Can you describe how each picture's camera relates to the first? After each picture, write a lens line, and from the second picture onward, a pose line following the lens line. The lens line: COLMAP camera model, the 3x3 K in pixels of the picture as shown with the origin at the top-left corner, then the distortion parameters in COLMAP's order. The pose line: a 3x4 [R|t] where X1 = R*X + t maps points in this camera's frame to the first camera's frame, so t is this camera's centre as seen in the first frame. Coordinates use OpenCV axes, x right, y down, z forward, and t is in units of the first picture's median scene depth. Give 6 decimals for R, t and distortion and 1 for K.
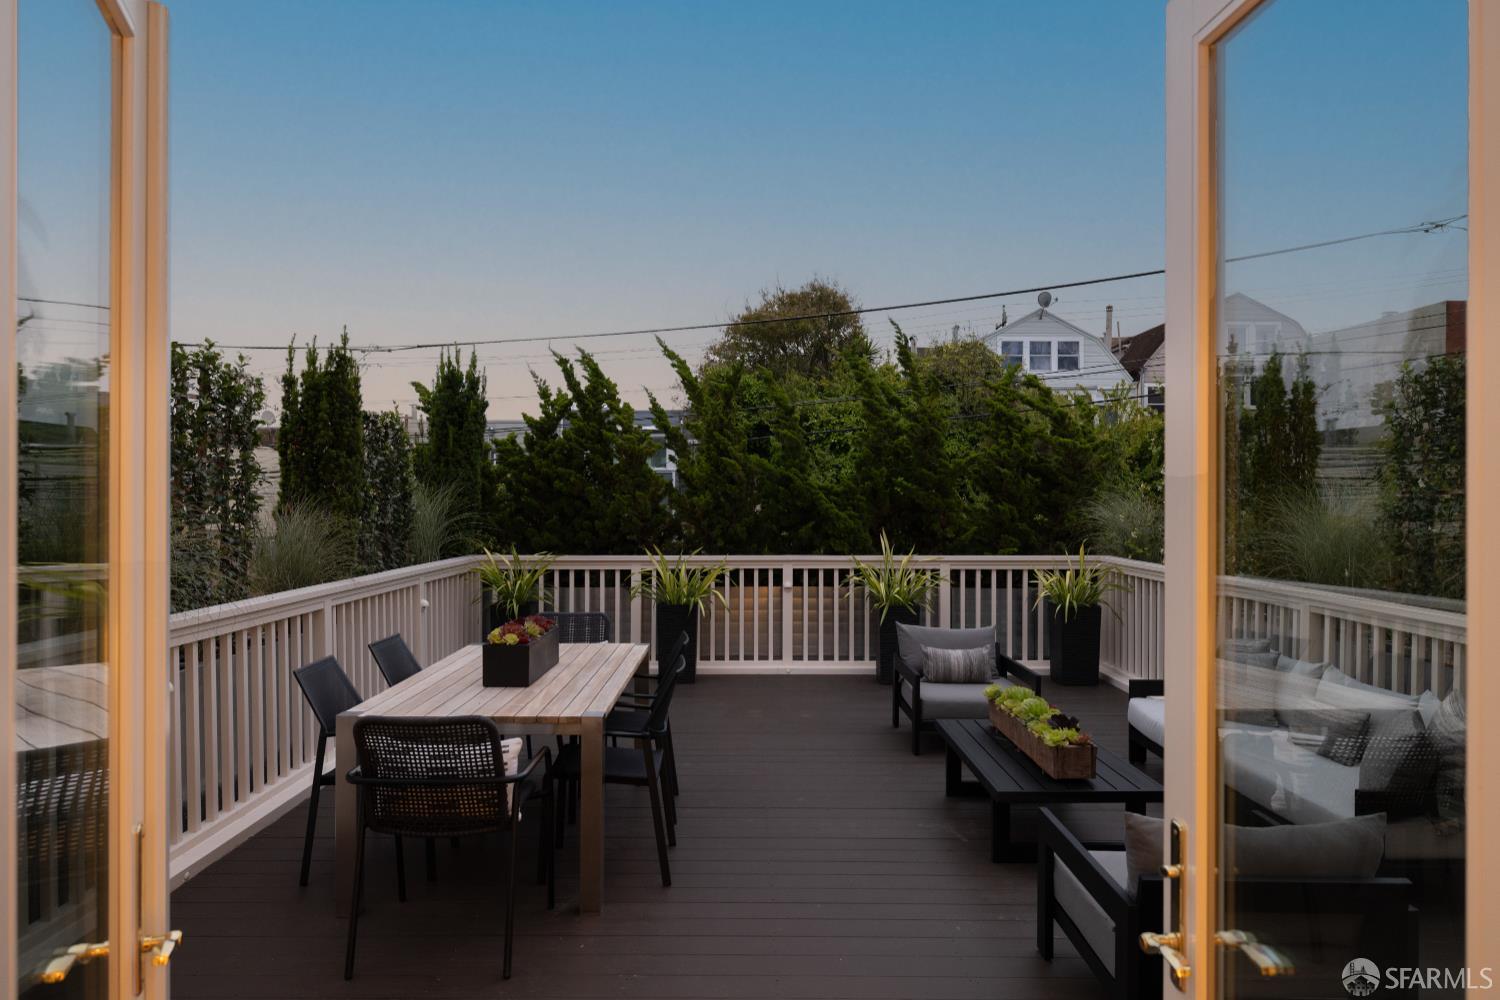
lens RADIAL K [[972.3, 0, 741.8], [0, 972.3, 504.0], [0, 0, 1]] dist [-0.002242, 0.002749]
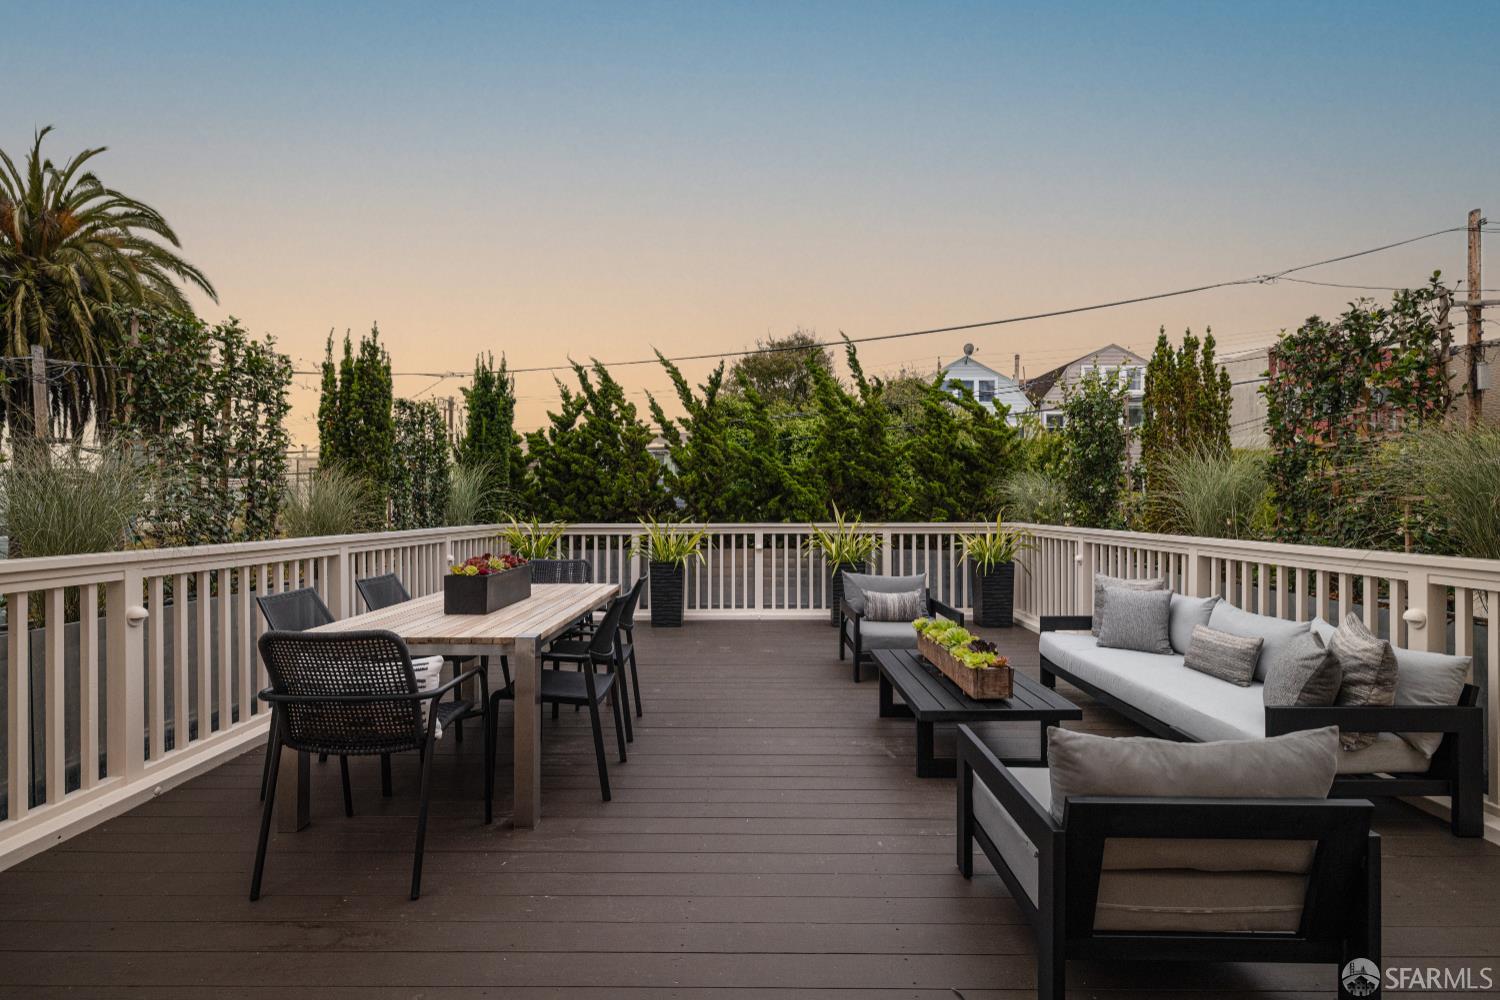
lens RADIAL K [[709.4, 0, 749.7], [0, 709.4, 500.8], [0, 0, 1]] dist [-0.007345, 0.001309]
pose [[0.999998, -0.001805, -0.000129, 0.048520], [0.001804, 0.999934, -0.011380, 0.047323], [0.000149, 0.011380, 0.999935, 0.141109]]
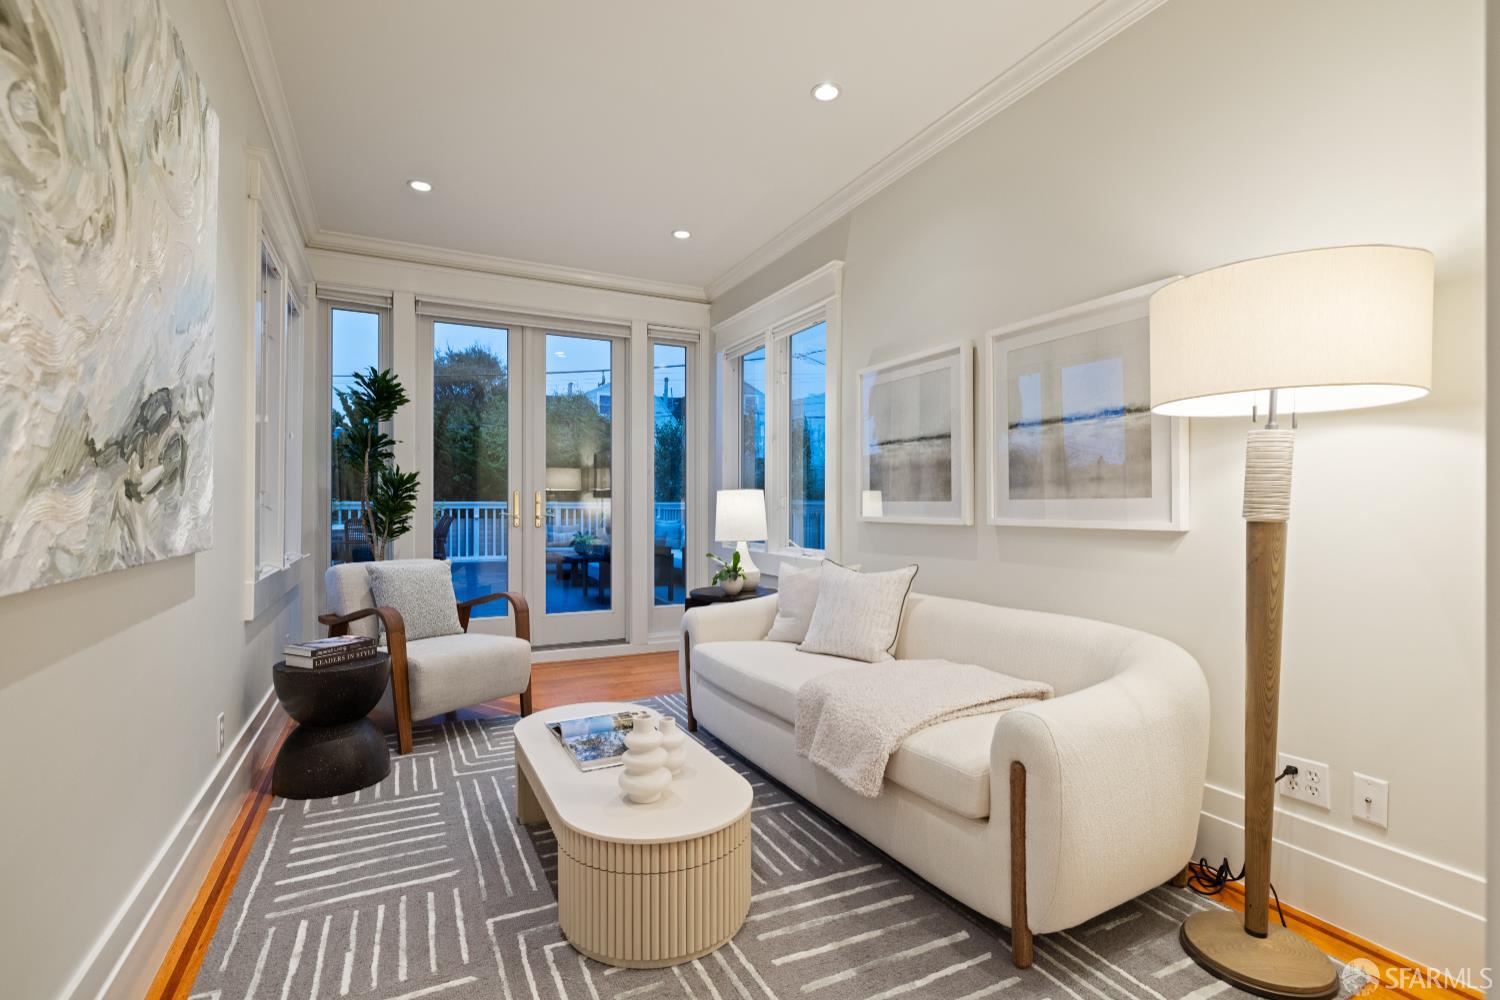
lens RADIAL K [[709.4, 0, 748.5], [0, 709.4, 505.6], [0, 0, 1]] dist [-0.007345, 0.001309]
pose [[0.896633, 0.005322, 0.442743, -0.126252], [-0.002828, 0.999976, -0.006294, 0.091857], [-0.442766, 0.004391, 0.896626, -0.701404]]
